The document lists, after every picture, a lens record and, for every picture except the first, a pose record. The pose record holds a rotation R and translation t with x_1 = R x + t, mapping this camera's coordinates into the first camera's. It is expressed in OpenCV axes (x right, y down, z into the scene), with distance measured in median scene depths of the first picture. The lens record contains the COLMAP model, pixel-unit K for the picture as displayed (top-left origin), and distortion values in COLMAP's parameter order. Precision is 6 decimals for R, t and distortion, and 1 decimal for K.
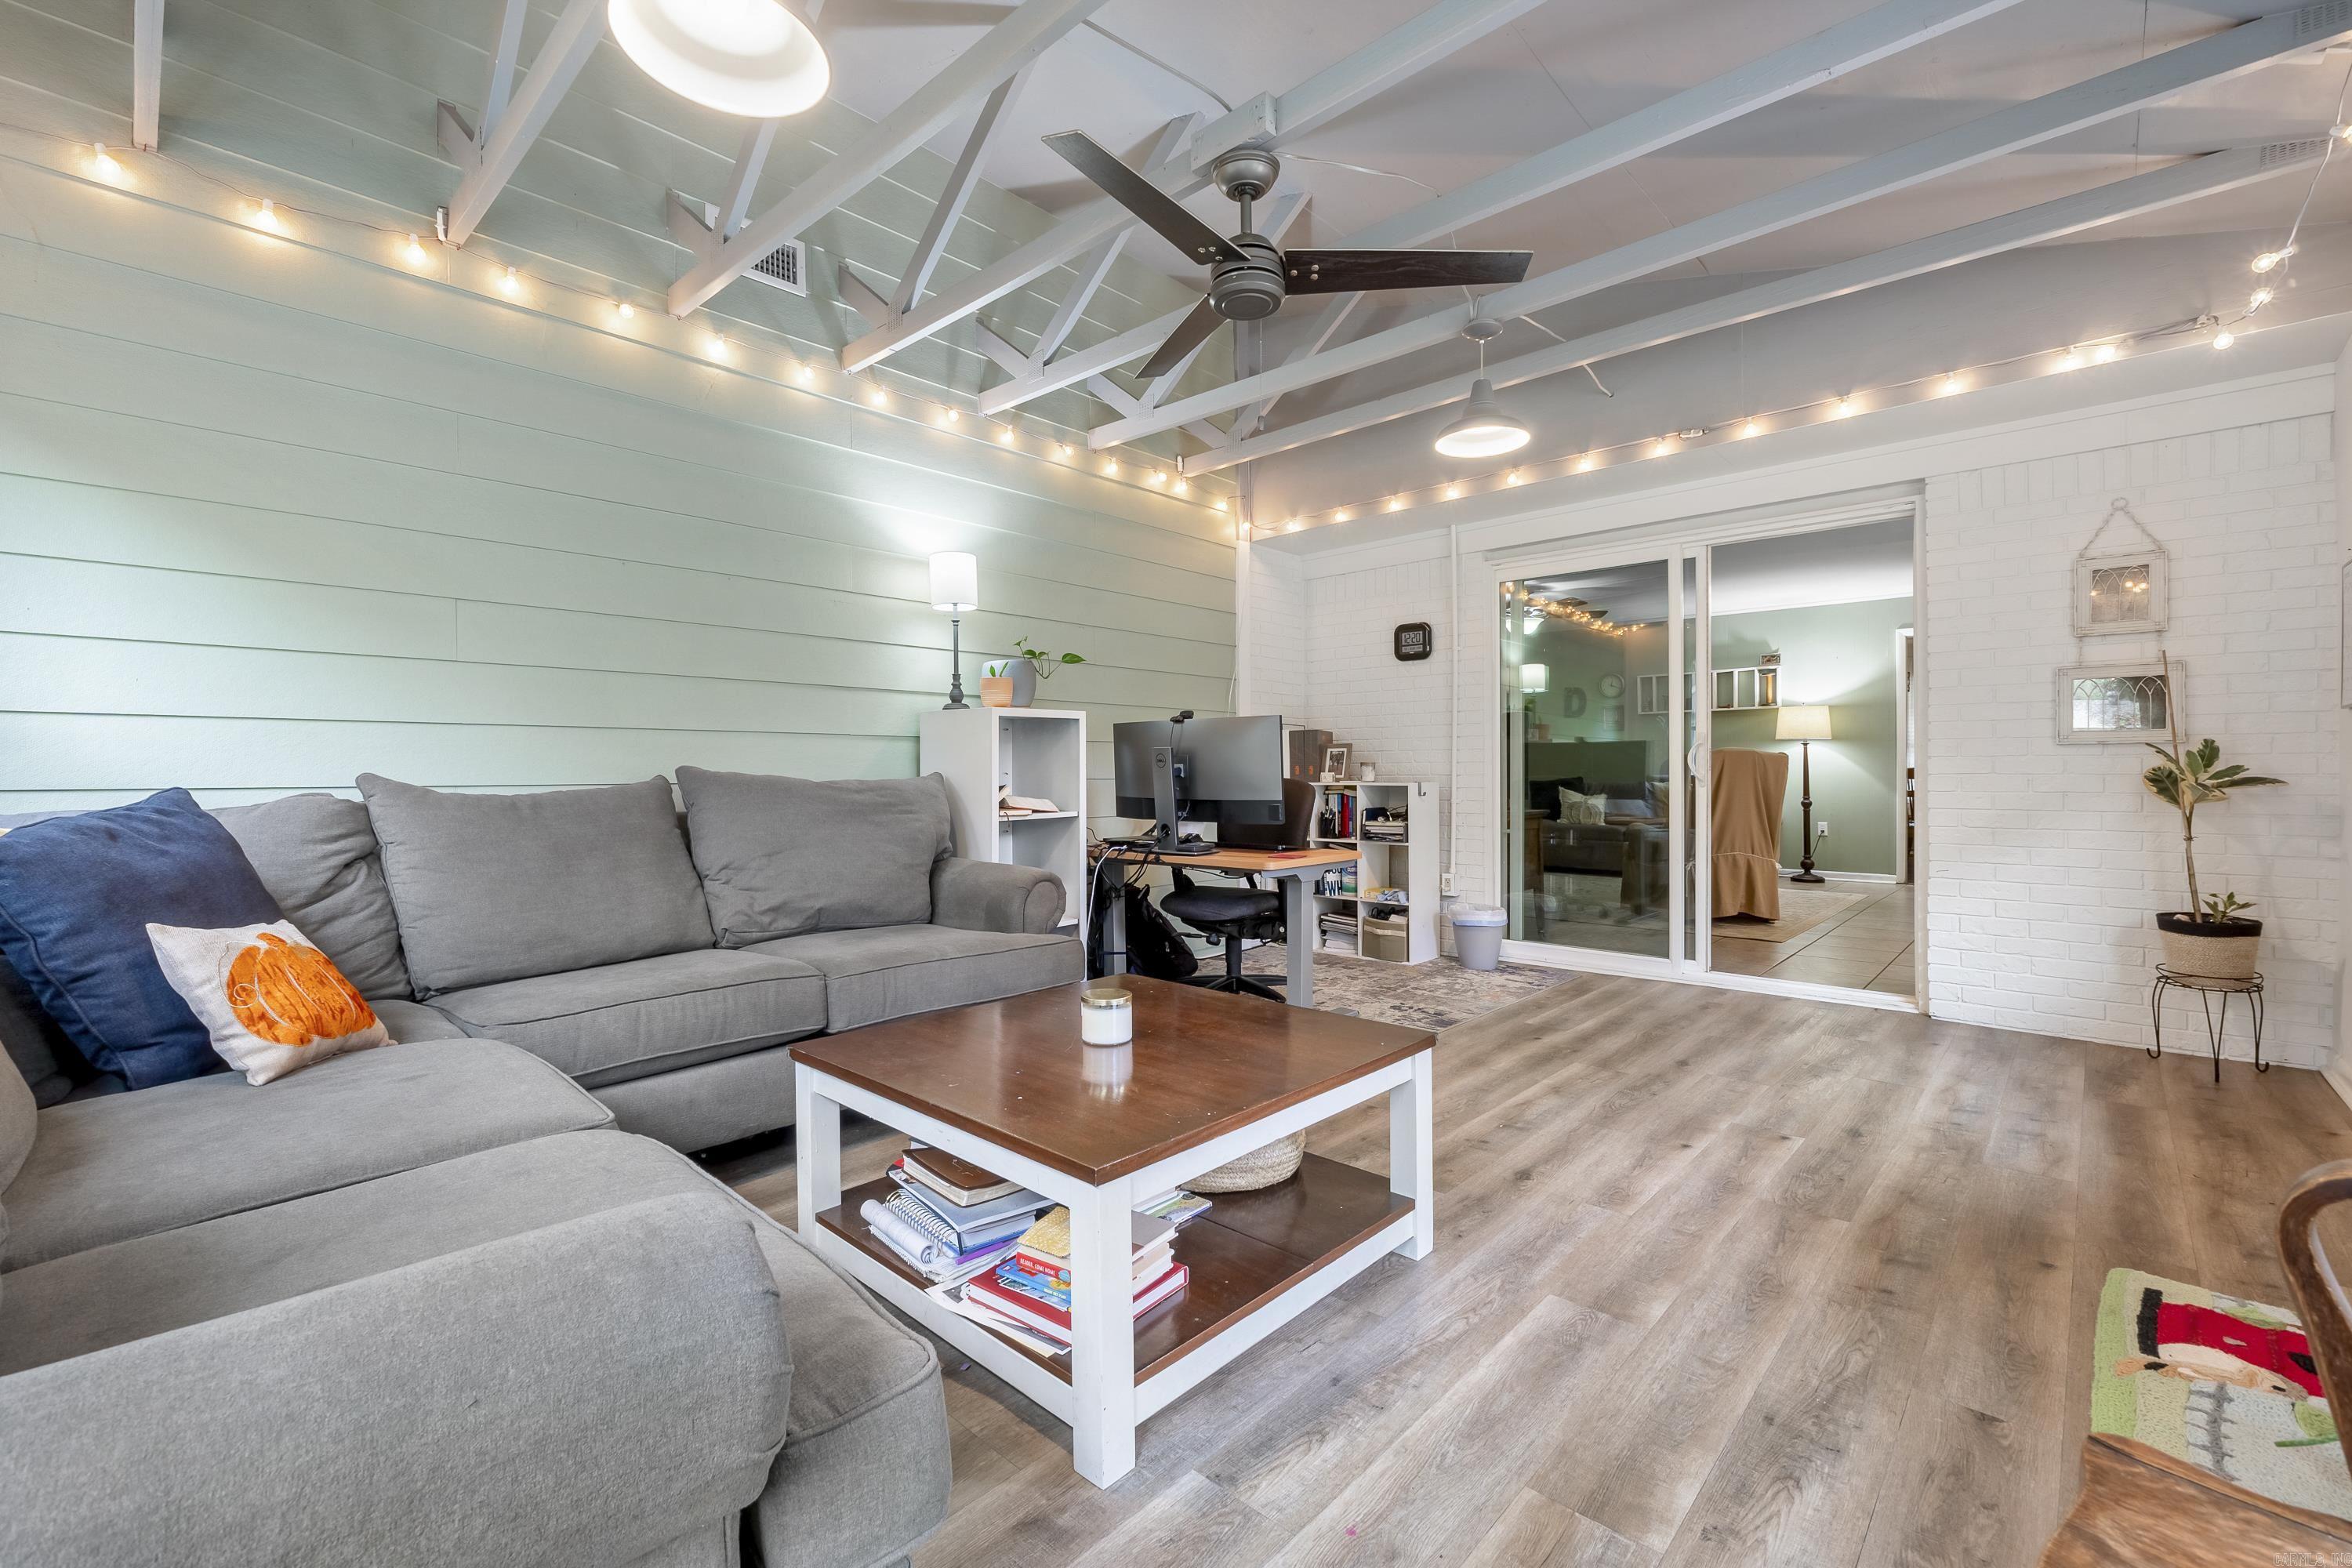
lens RADIAL K [[984.8, 0, 1175.2], [0, 984.8, 772.8], [0, 0, 1]] dist [-0.001604, -0.000467]
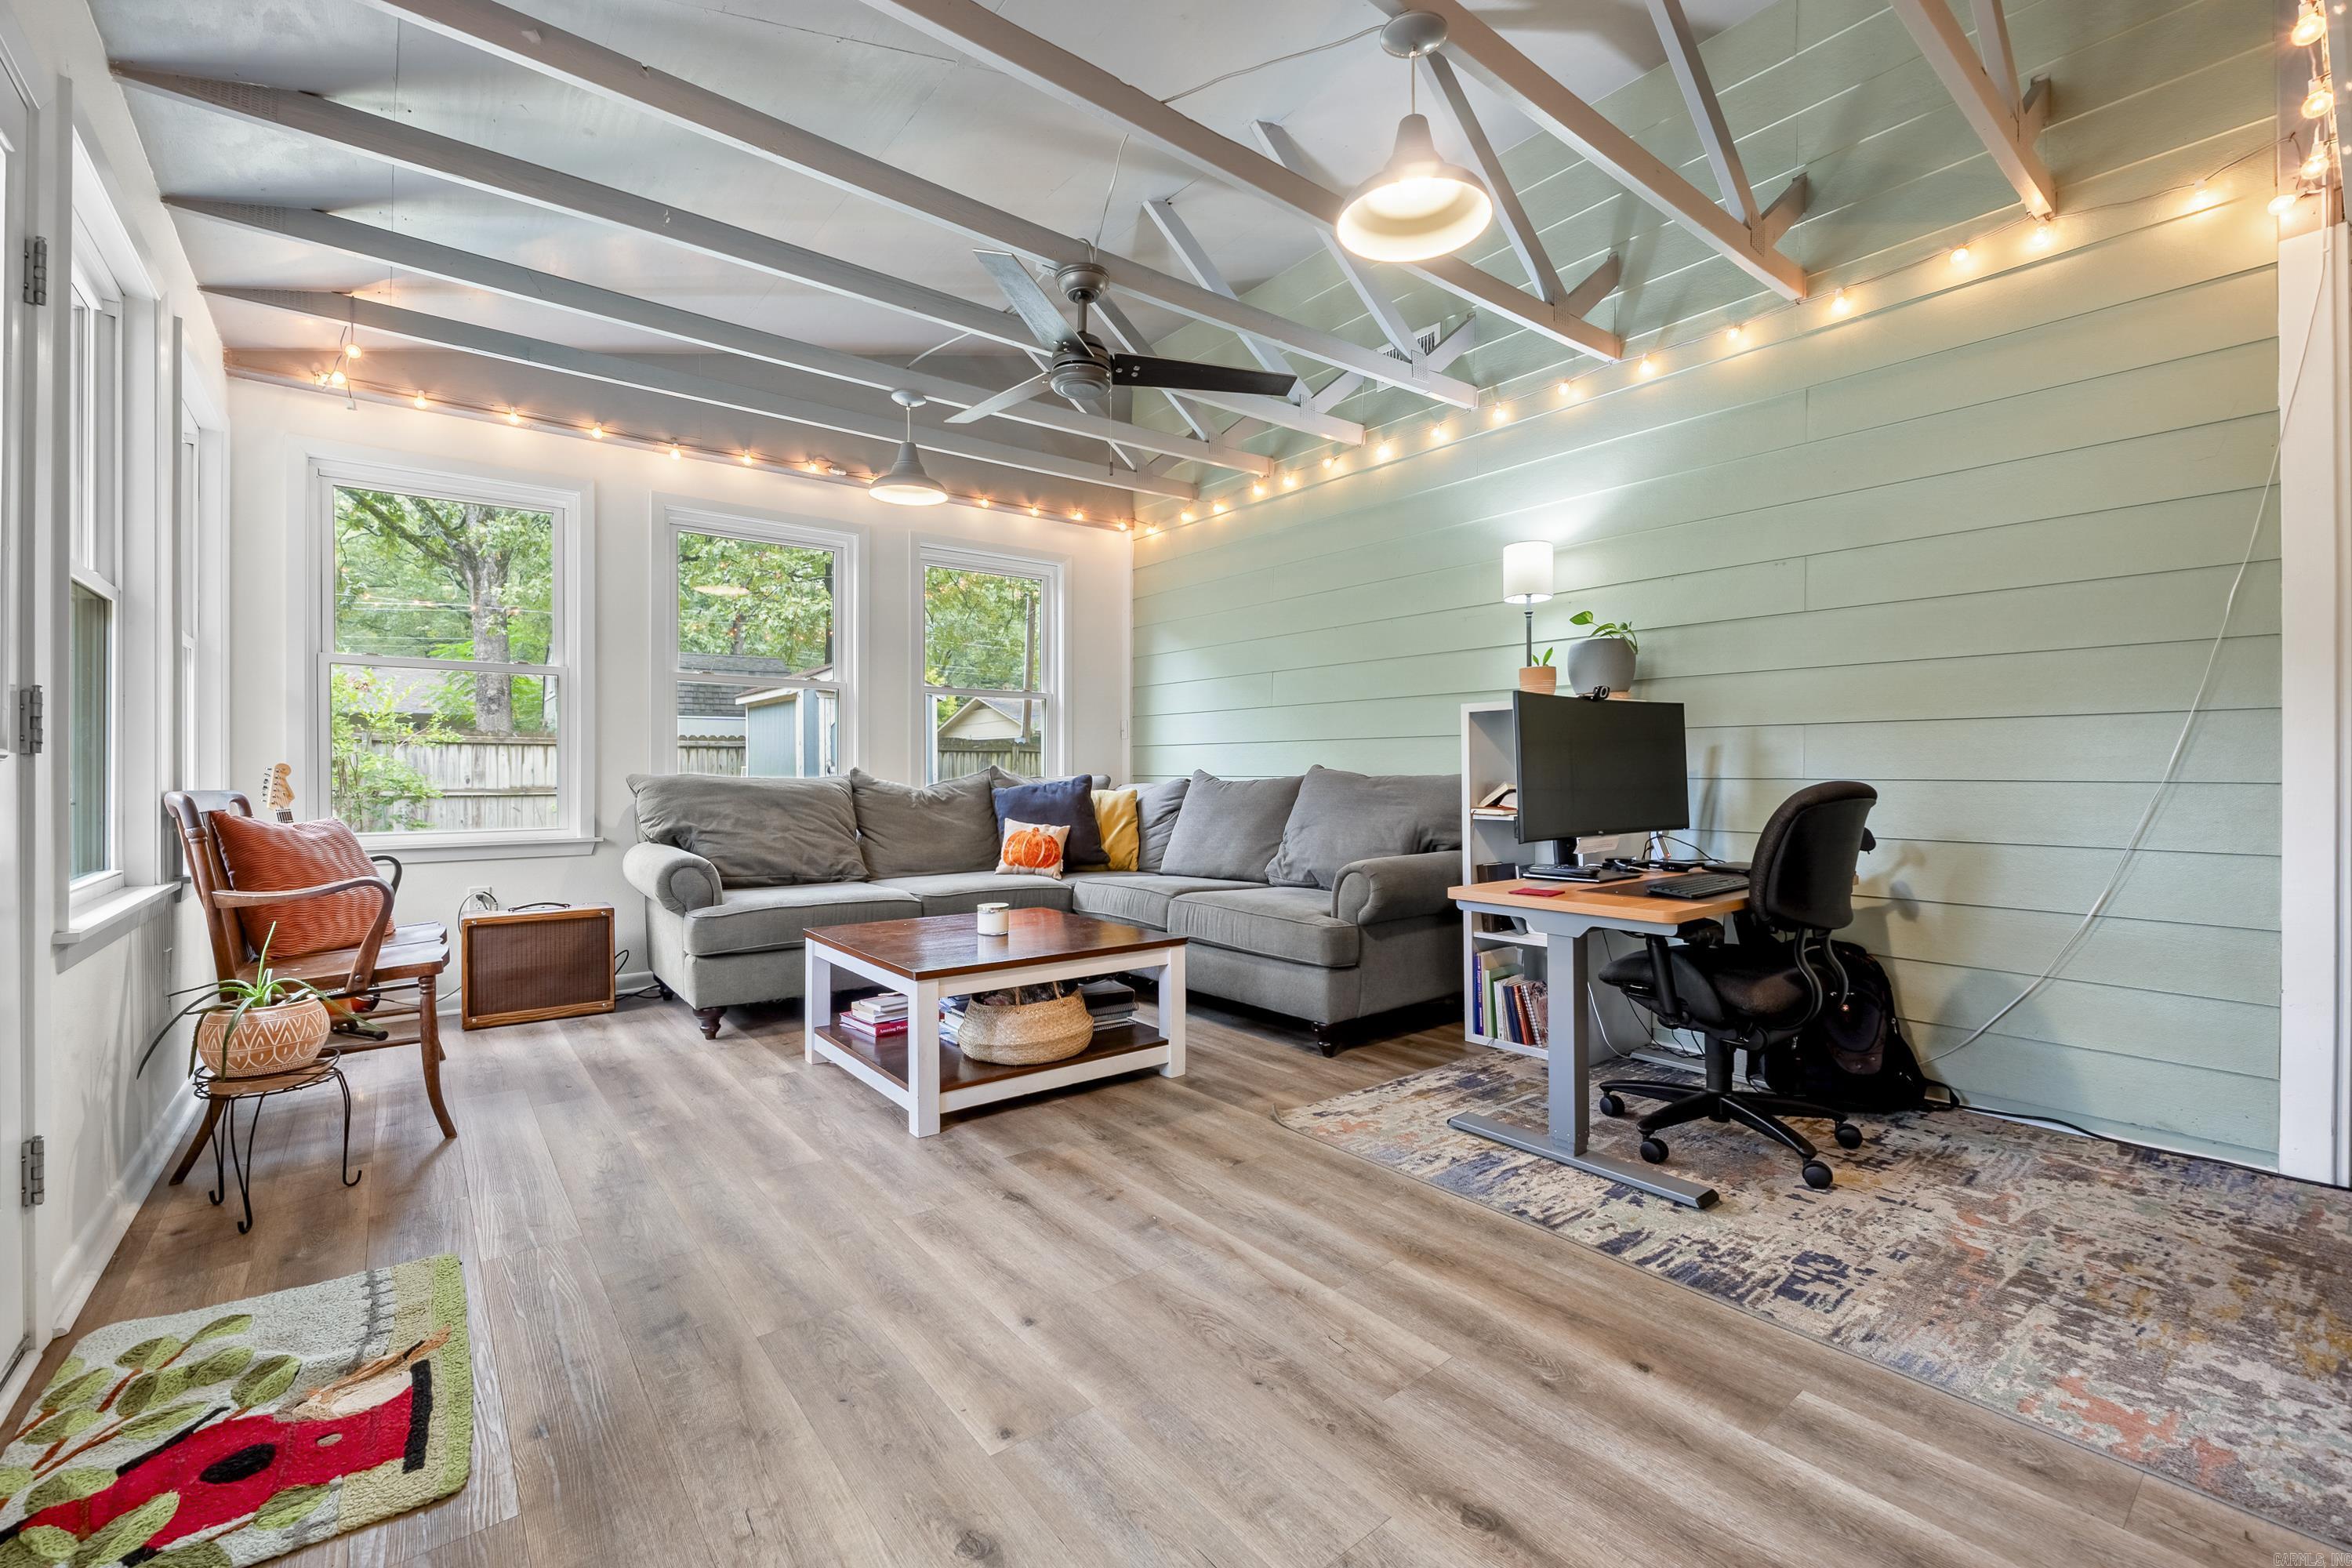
lens RADIAL K [[985.6, 0, 1183.5], [0, 985.6, 766.5], [0, 0, 1]] dist [-0.010186, -0.000441]
pose [[-0.139499, 0.000110, -0.990222, 1.163133], [-0.001278, 0.999999, 0.000291, -0.003716], [0.990221, 0.001306, -0.139498, 1.187771]]
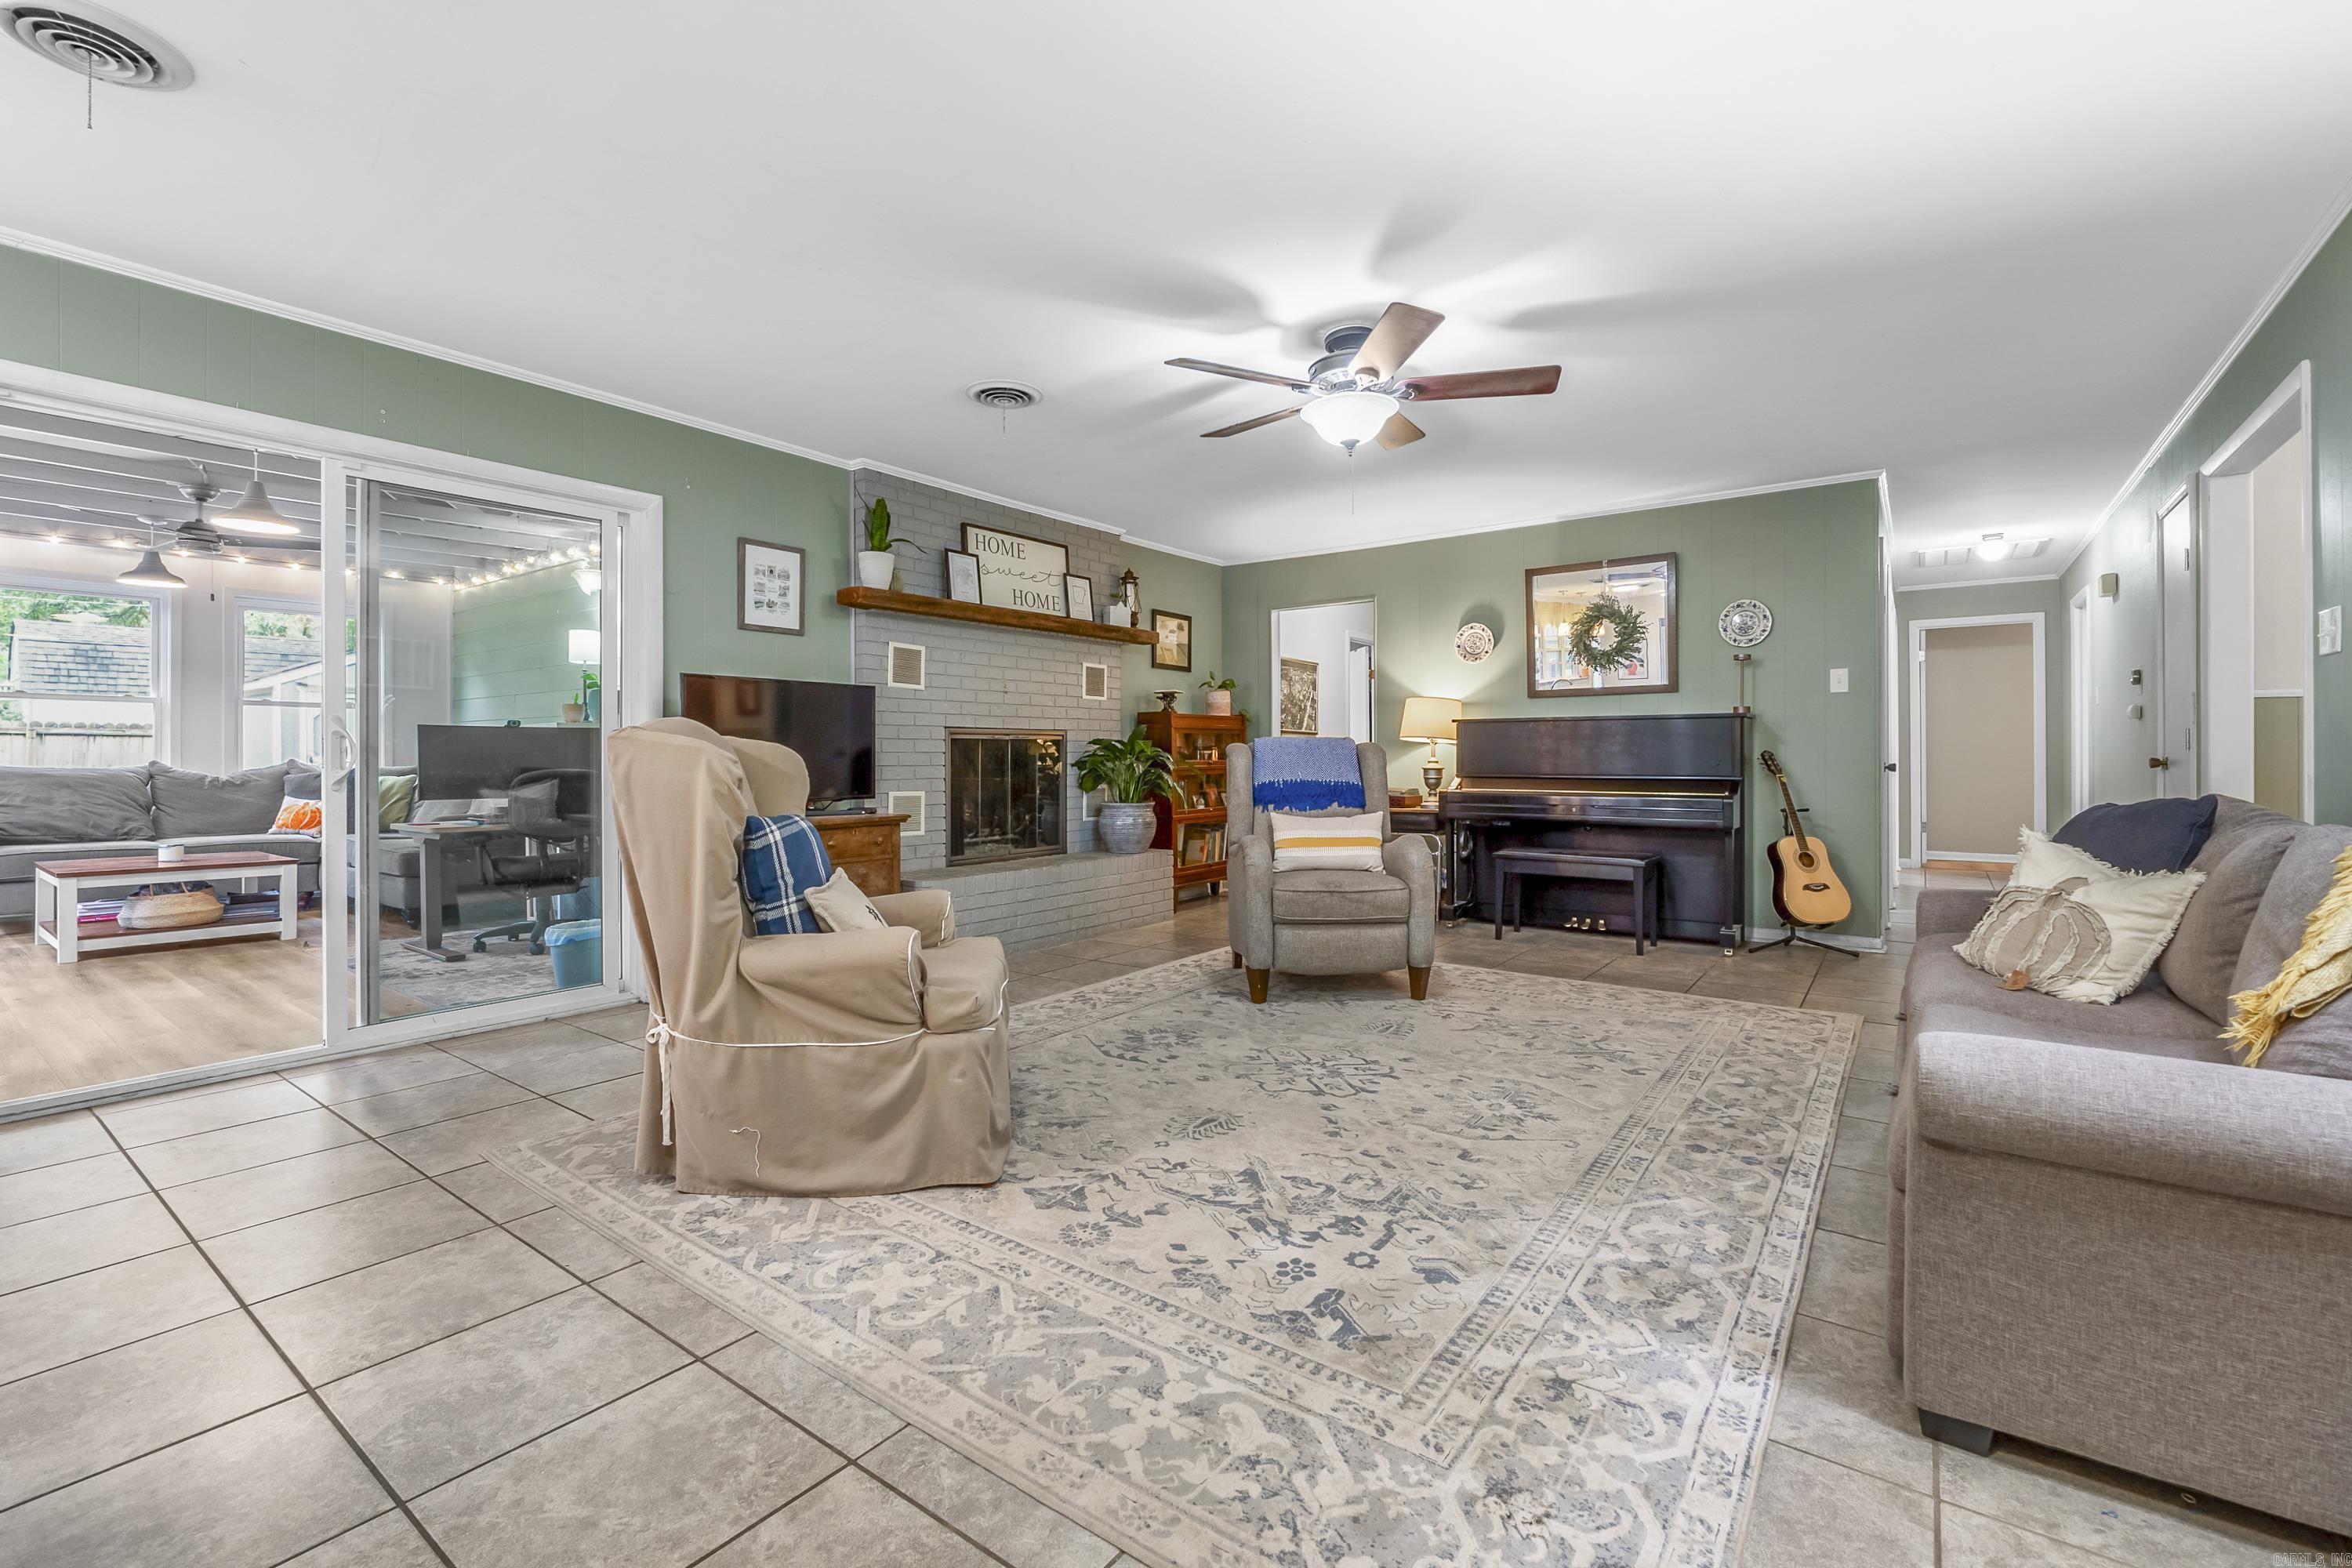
lens RADIAL K [[1003.4, 0, 1175.3], [0, 1003.4, 760.8], [0, 0, 1]] dist [-0.003110, -0.000181]
pose [[0.108527, 0.007507, -0.994065, 2.315229], [-0.001538, 0.999972, 0.007383, -0.023145], [0.994092, 0.000728, 0.108535, 2.686310]]
